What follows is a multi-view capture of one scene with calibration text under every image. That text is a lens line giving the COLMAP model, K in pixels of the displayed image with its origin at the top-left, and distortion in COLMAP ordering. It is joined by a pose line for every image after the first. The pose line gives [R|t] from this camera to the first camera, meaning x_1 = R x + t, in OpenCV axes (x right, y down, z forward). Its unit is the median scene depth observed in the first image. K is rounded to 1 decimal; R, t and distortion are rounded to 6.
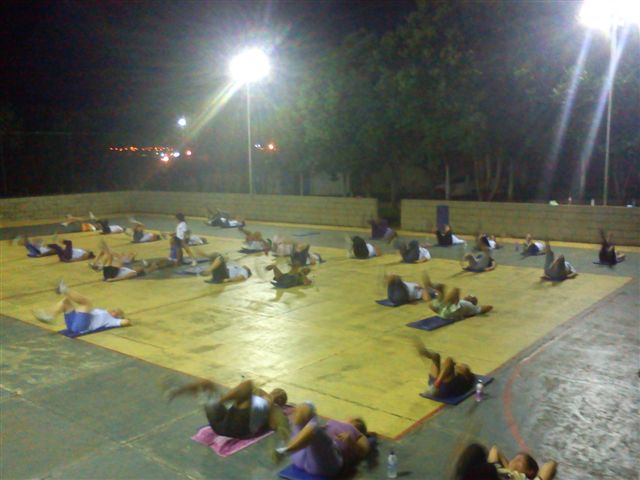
lens RADIAL K [[625.2, 0, 321.9], [0, 625.2, 235.8], [0, 0, 1]] dist [-0.022487, 0.000000]
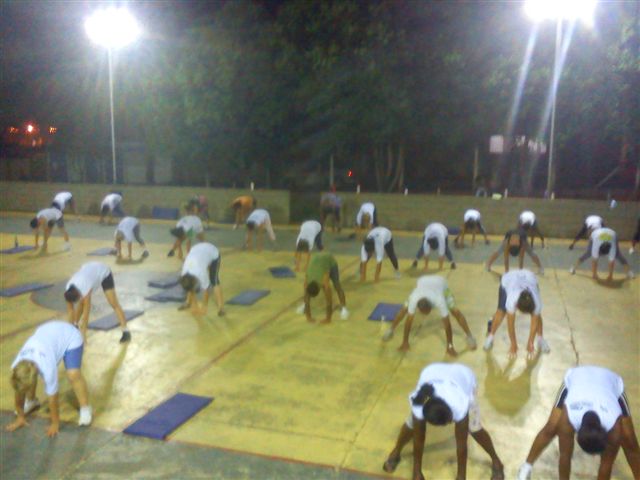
lens RADIAL K [[625.2, 0, 315.3], [0, 625.2, 240.5], [0, 0, 1]] dist [-0.022487, 0.000000]
pose [[0.933048, -0.031808, 0.358344, -0.214571], [0.021228, 0.999216, 0.033422, -0.020185], [-0.359126, -0.023577, 0.932991, 0.176177]]
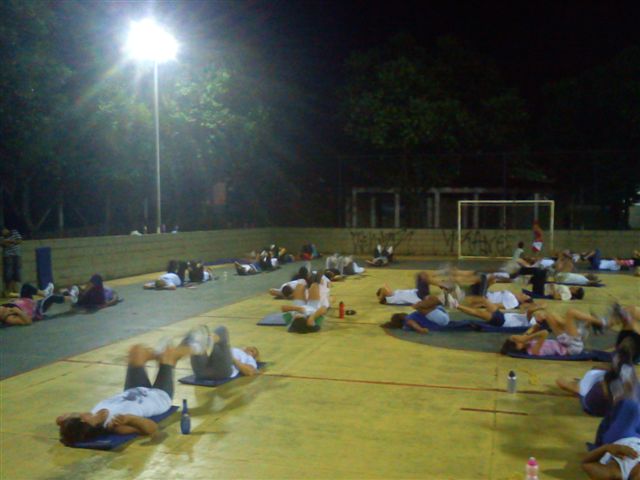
lens RADIAL K [[625.2, 0, 317.1], [0, 625.2, 241.9], [0, 0, 1]] dist [-0.022487, 0.000000]
pose [[-0.384391, -0.022539, 0.922895, -0.505127], [0.122201, 0.989663, 0.075067, -0.068102], [-0.915047, 0.141633, -0.377663, 0.988324]]
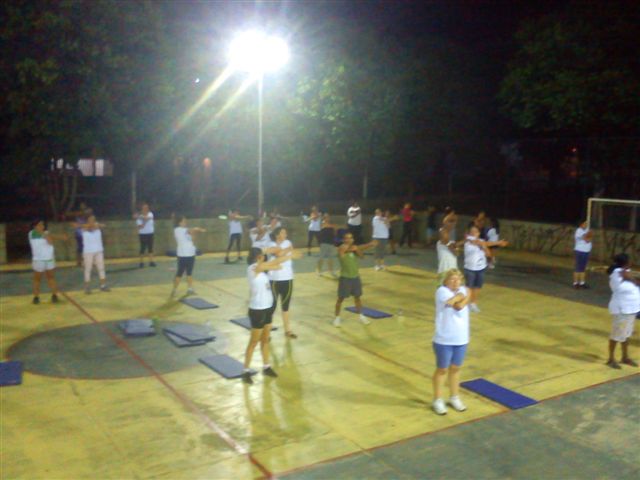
lens RADIAL K [[625.2, 0, 319.2], [0, 625.2, 246.1], [0, 0, 1]] dist [-0.022487, 0.000000]
pose [[0.302596, -0.087206, 0.949121, -0.552330], [0.090770, 0.993916, 0.062383, -0.049439], [-0.948787, 0.067275, 0.308670, 0.454513]]
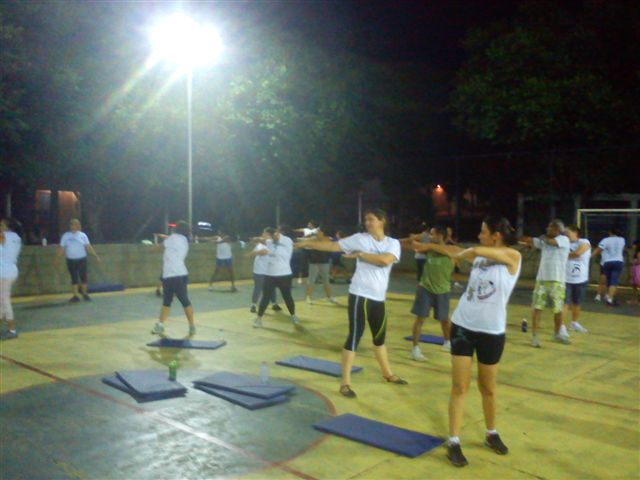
lens RADIAL K [[625.2, 0, 320.5], [0, 625.2, 244.1], [0, 0, 1]] dist [-0.022487, 0.000000]
pose [[0.057298, -0.011925, 0.998286, -0.418842], [0.112239, 0.993666, 0.005428, -0.024985], [-0.992028, 0.111736, 0.058274, 0.640506]]
